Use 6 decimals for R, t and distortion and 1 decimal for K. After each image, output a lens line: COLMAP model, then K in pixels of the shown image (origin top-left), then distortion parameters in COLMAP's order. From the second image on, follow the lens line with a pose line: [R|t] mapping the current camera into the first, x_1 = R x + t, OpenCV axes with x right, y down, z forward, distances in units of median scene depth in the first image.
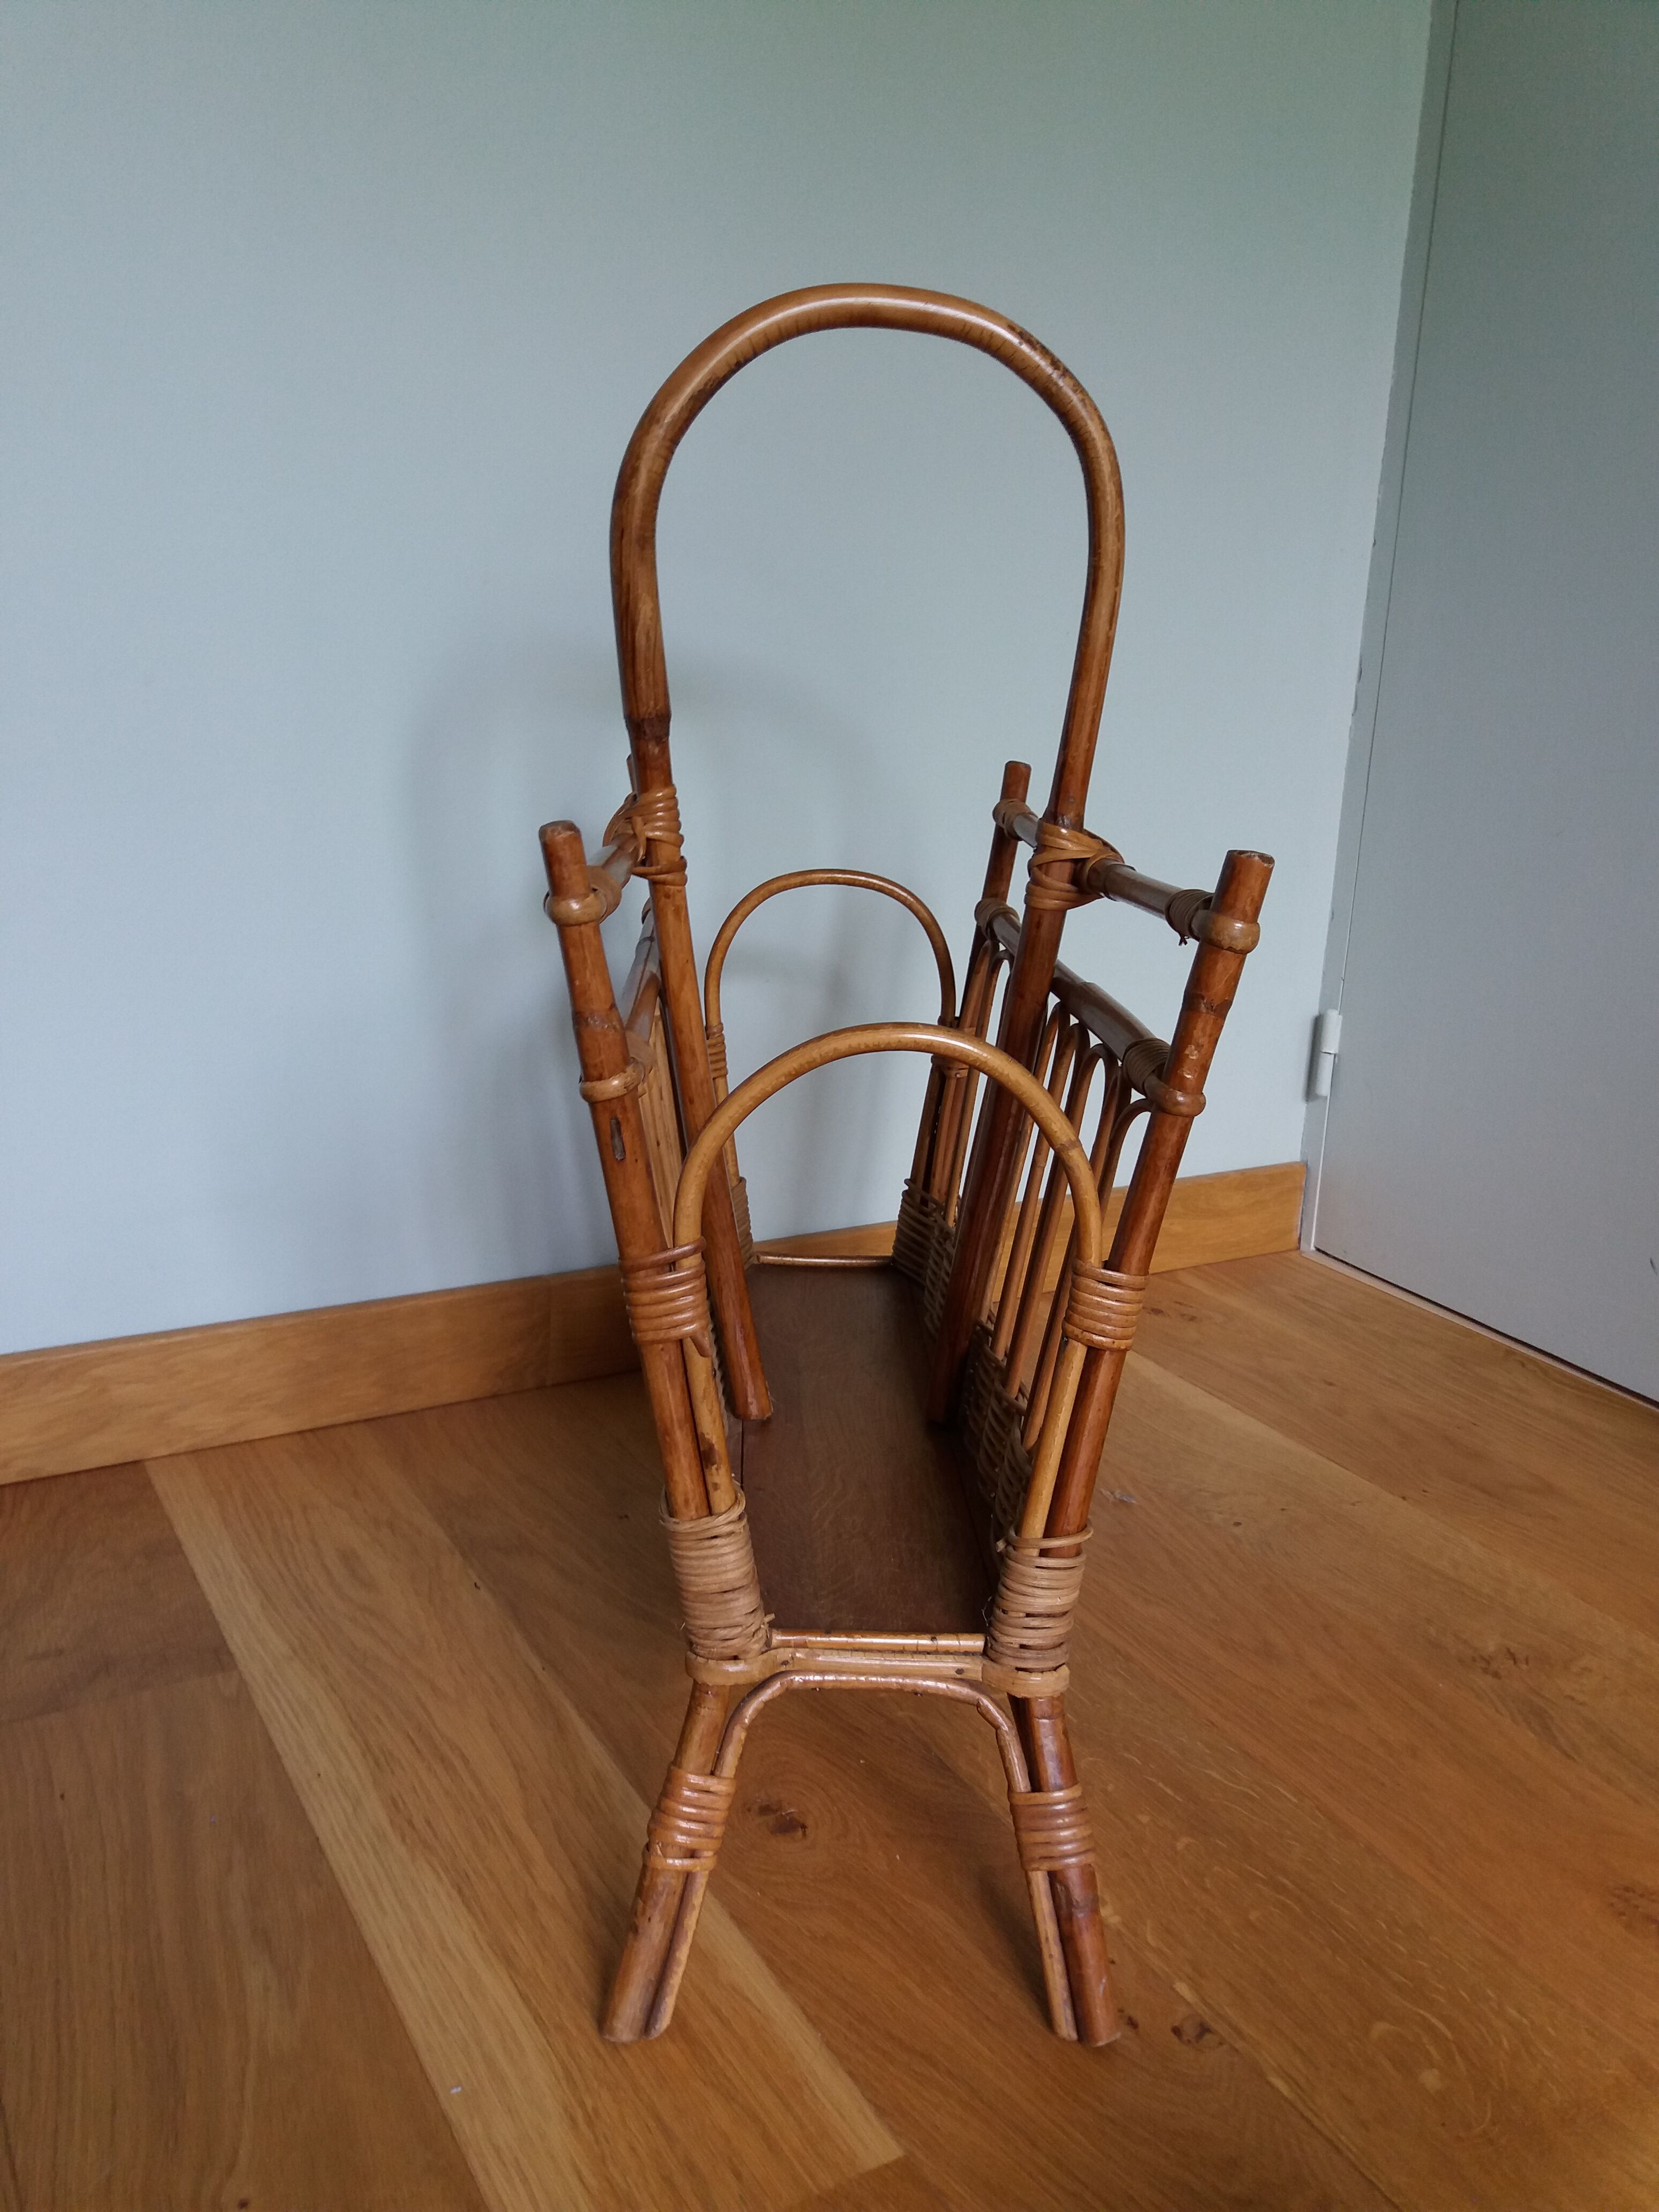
lens RADIAL K [[1798.6, 0, 831.3], [0, 1798.6, 1126.6], [0, 0, 1]] dist [0.008391, -0.027231]
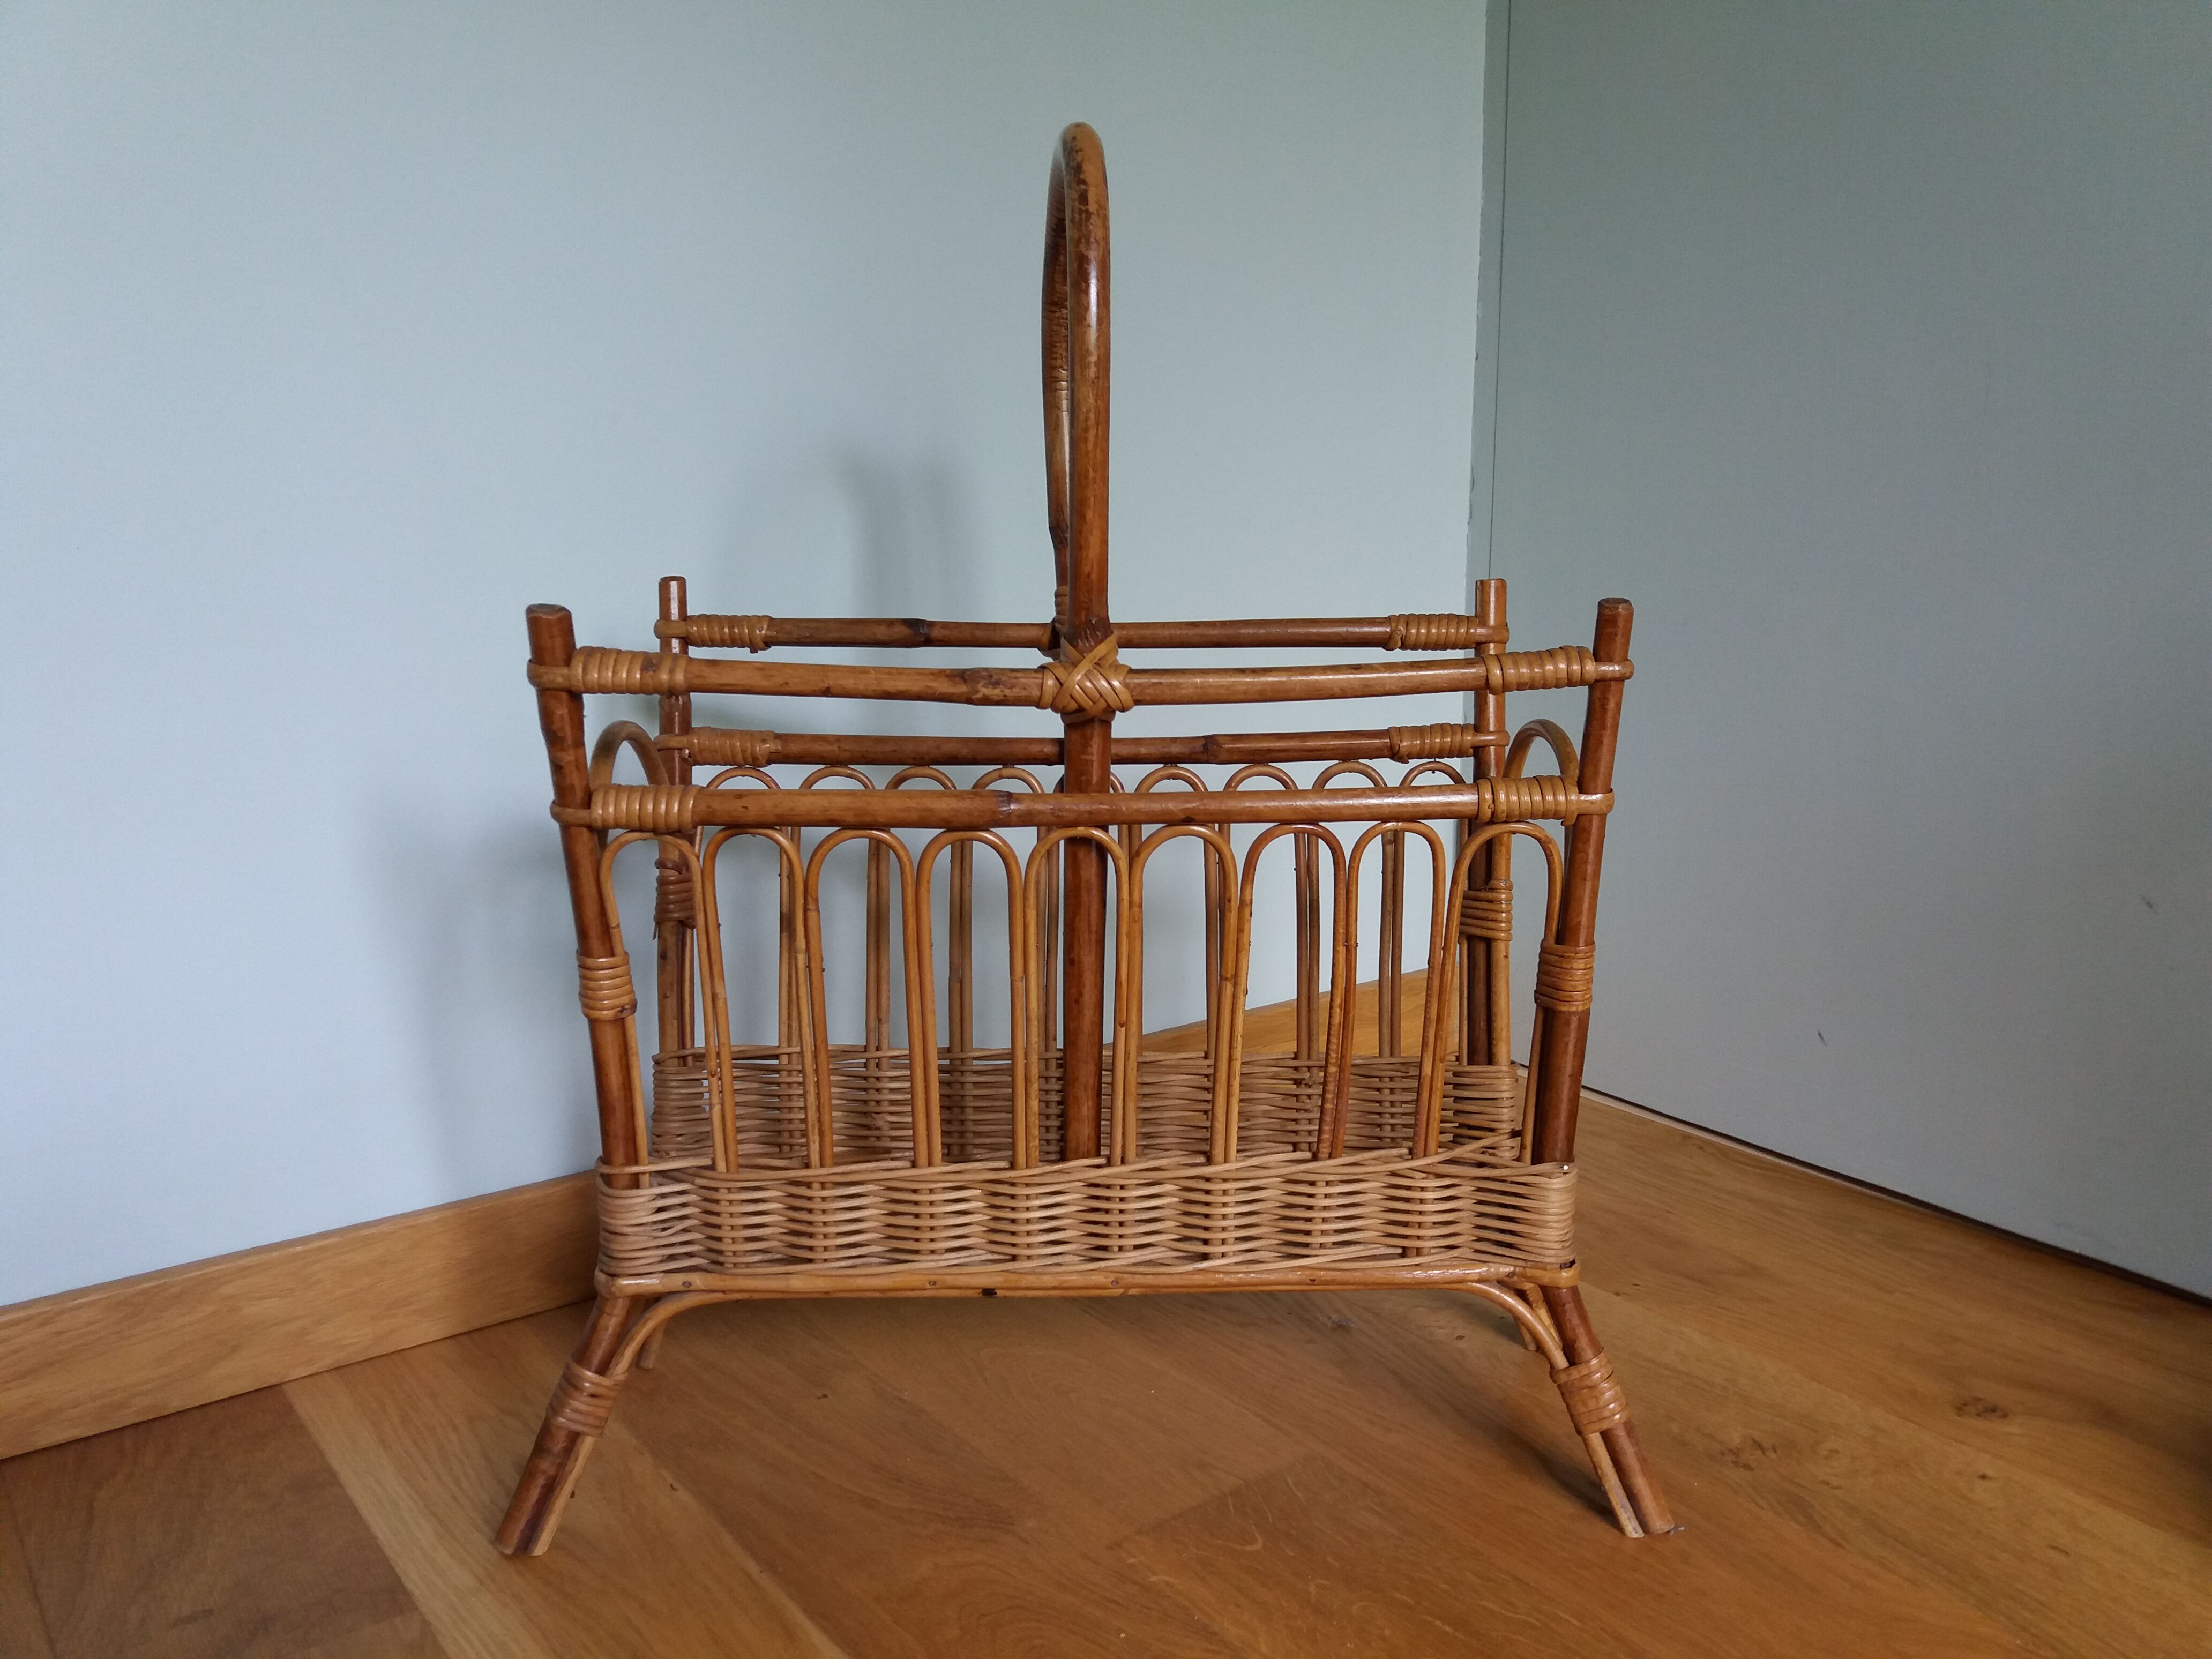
lens RADIAL K [[1798.6, 0, 1111.8], [0, 1798.6, 813.9], [0, 0, 1]] dist [0.008391, -0.027231]
pose [[0.991656, -0.066457, 0.110465, -0.058896], [0.075688, 0.993788, -0.081586, 0.006651], [-0.104357, 0.089266, 0.990526, 0.040471]]
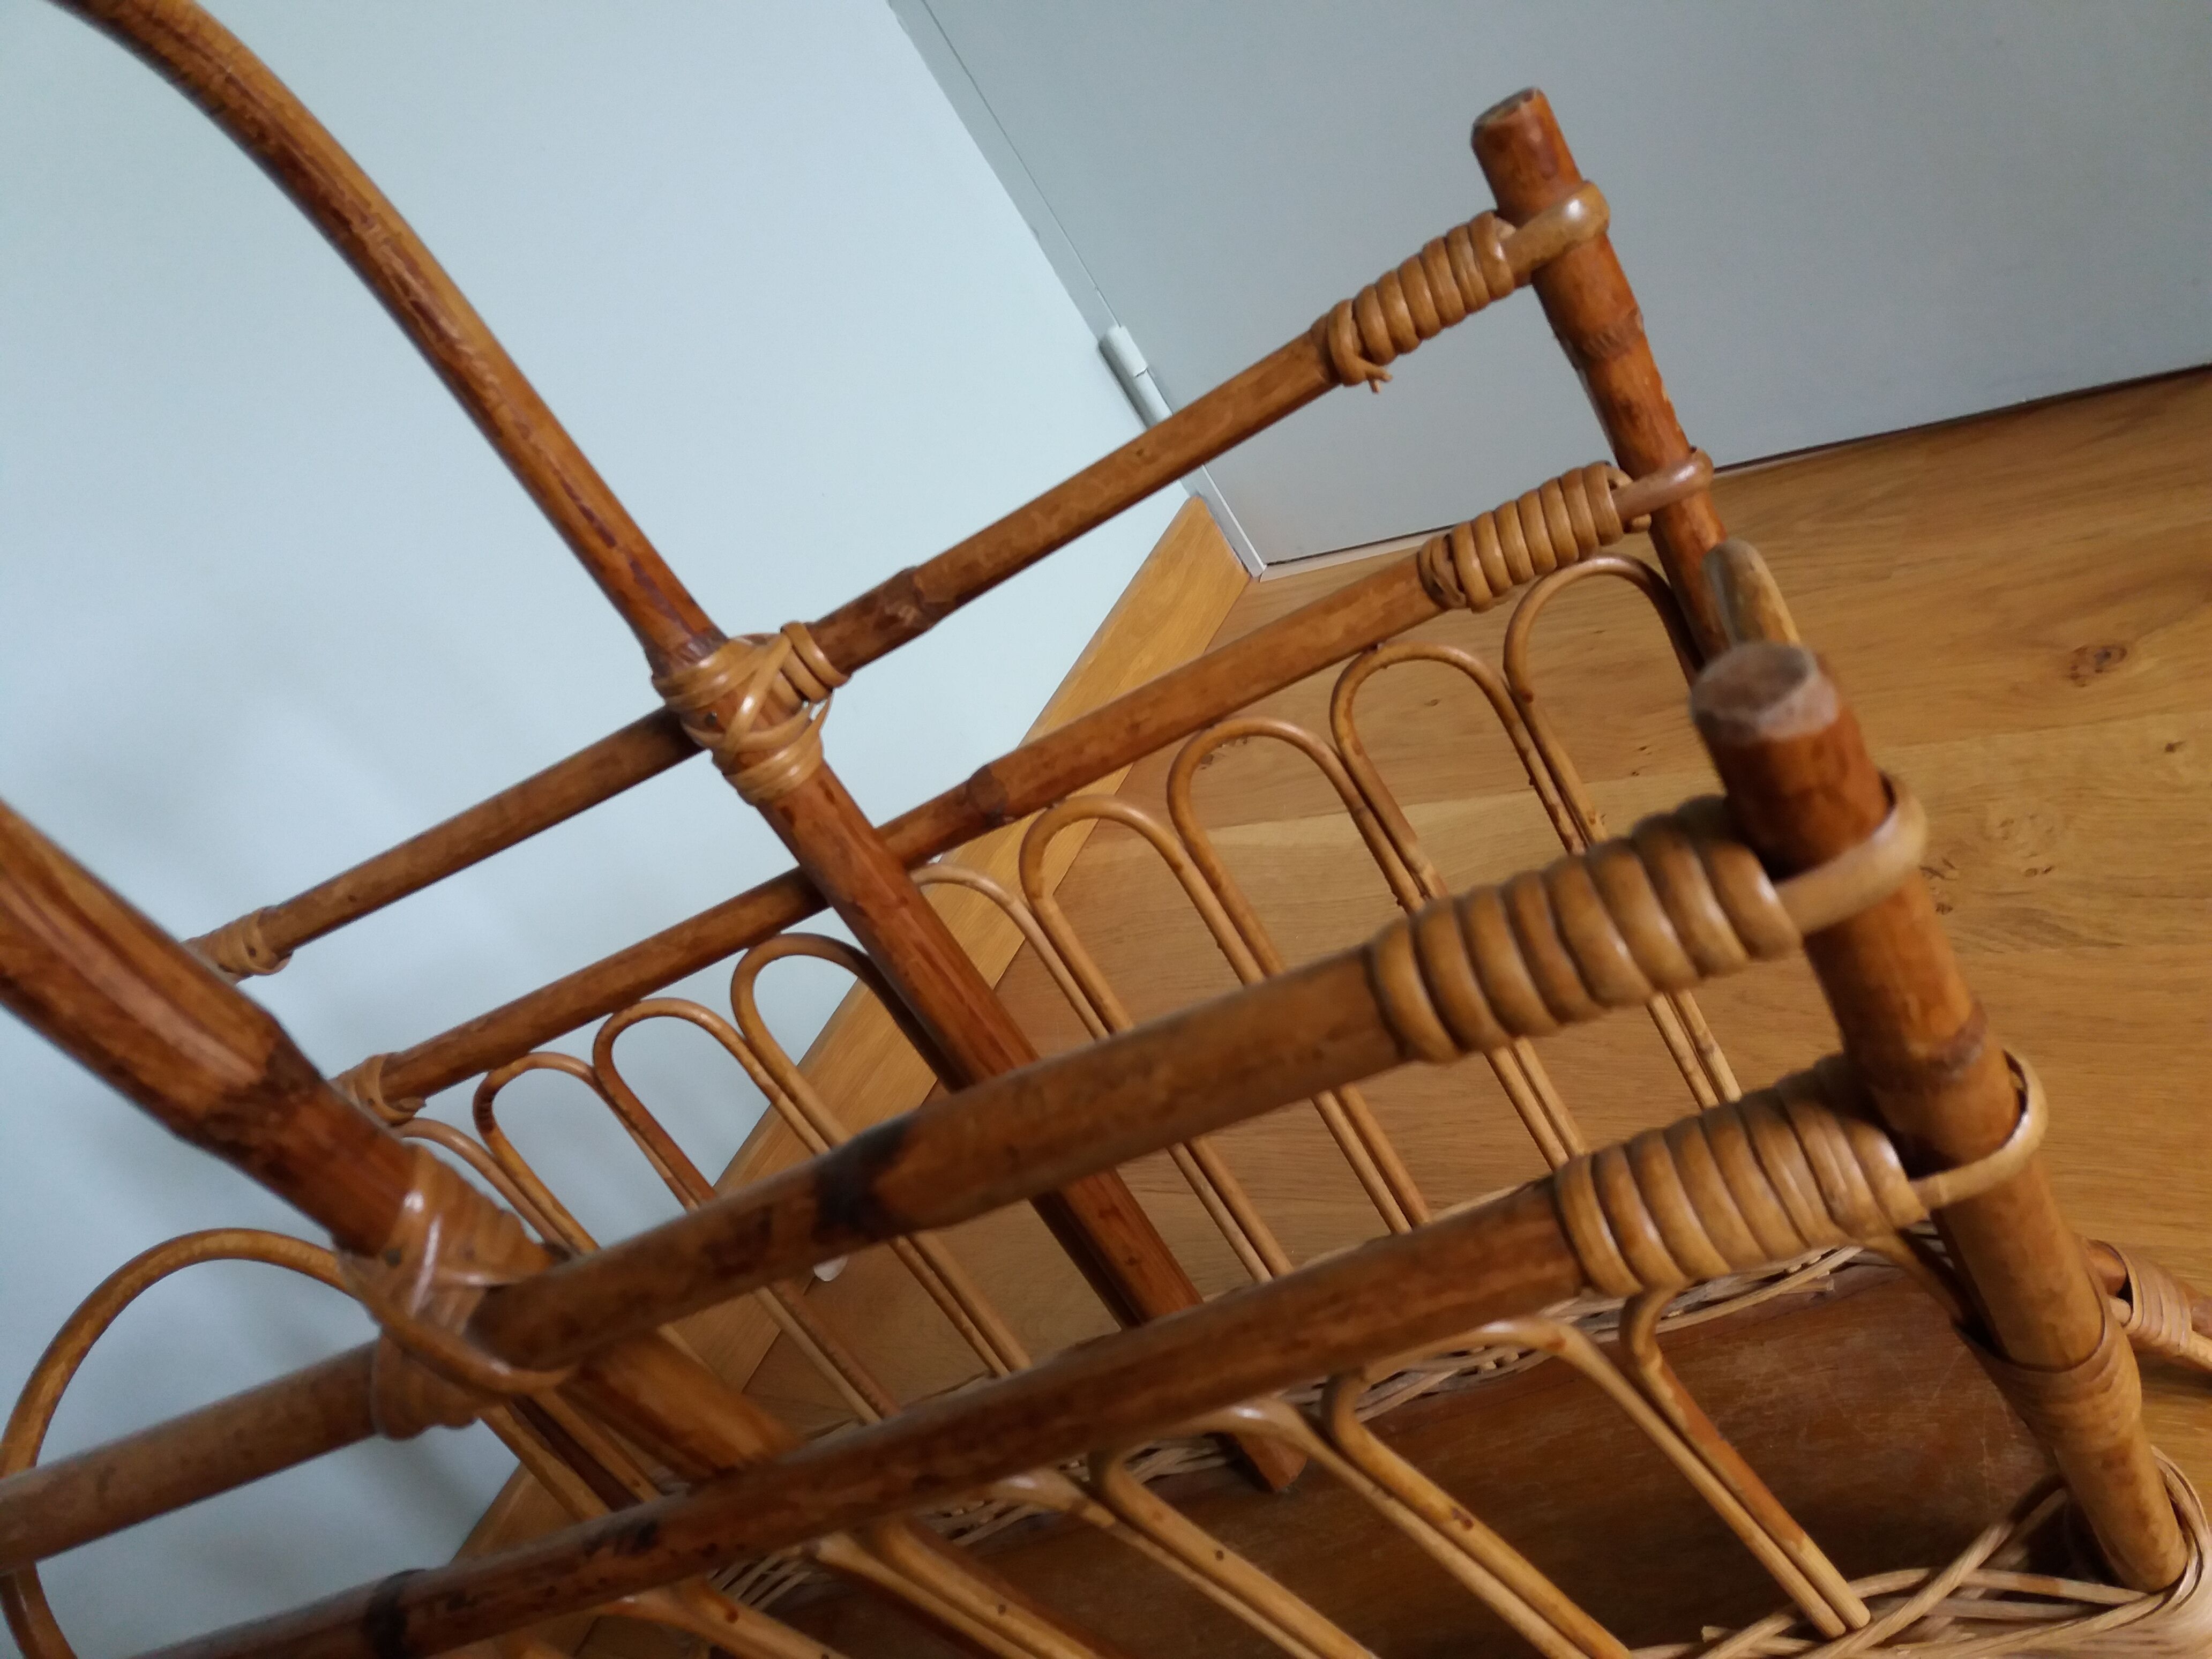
lens RADIAL K [[1798.6, 0, 1099.0], [0, 1798.6, 808.0], [0, 0, 1]] dist [0.008391, -0.027231]
pose [[0.729907, -0.664289, 0.161108, 0.000770], [0.630408, 0.745311, 0.217017, -0.138856], [-0.264238, -0.056839, 0.962781, 0.353226]]
